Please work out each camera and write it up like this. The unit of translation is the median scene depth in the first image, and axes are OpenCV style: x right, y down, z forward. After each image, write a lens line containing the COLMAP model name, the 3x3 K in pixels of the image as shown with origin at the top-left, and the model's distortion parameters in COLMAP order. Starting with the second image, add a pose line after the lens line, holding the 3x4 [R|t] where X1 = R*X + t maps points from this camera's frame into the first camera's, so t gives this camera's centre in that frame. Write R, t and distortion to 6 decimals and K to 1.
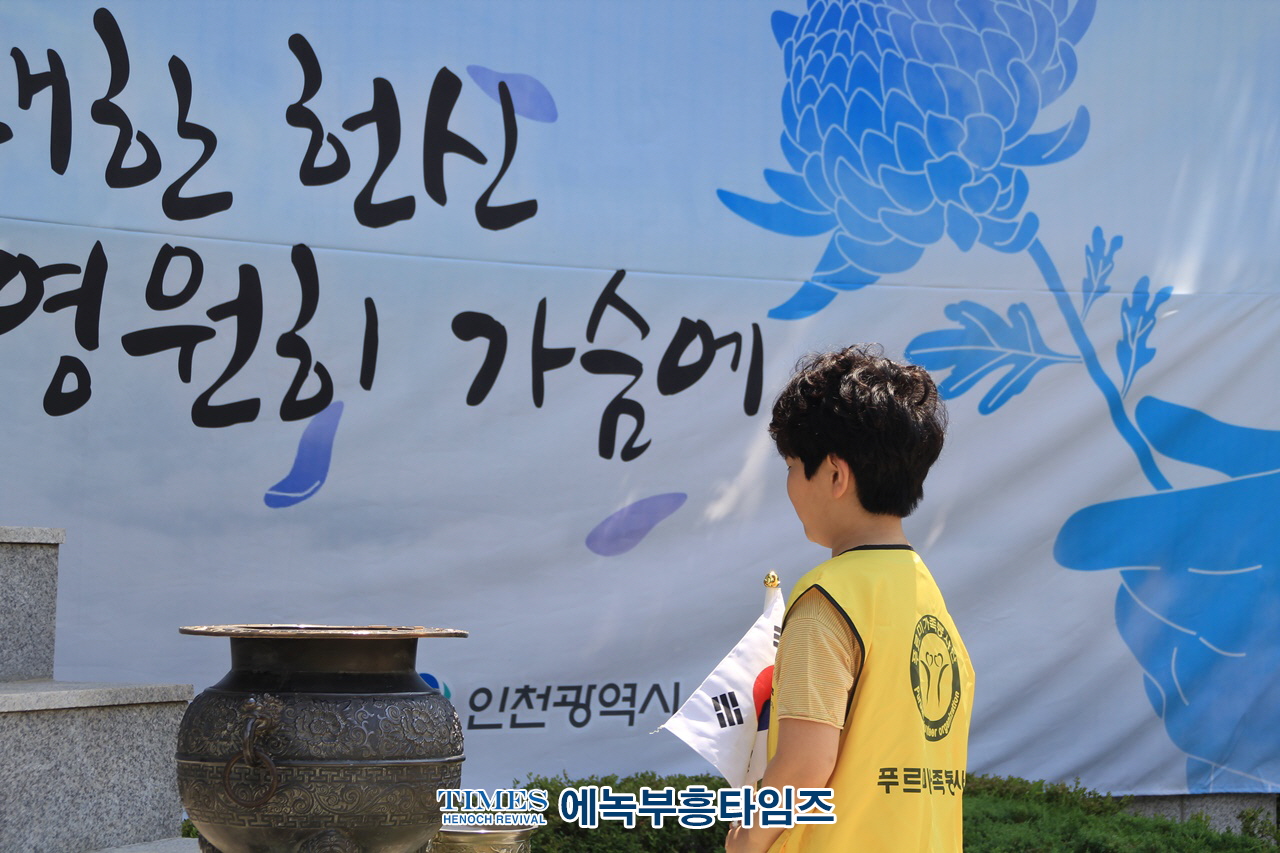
lens RADIAL K [[3671.1, 0, 644.0], [0, 3671.1, 525.4], [0, 0, 1]] dist [0.659295, 1.381498]
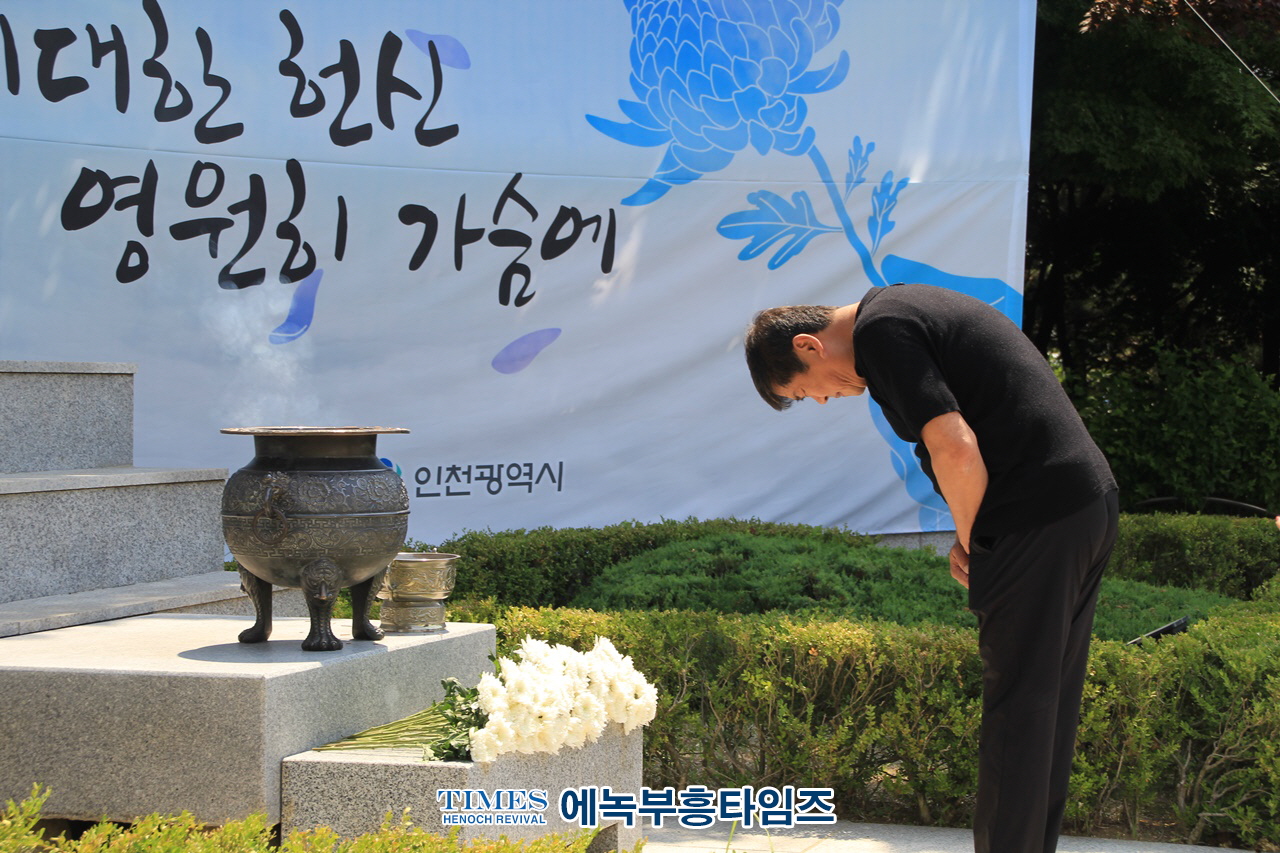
lens RADIAL K [[2812.4, 0, 637.0], [0, 2812.4, 512.1], [0, 0, 1]] dist [0.367516, 1.094852]
pose [[0.999497, -0.019646, 0.024891, 0.010003], [0.018158, 0.998114, 0.058646, -0.002306], [-0.025996, -0.058164, 0.997969, -0.103561]]
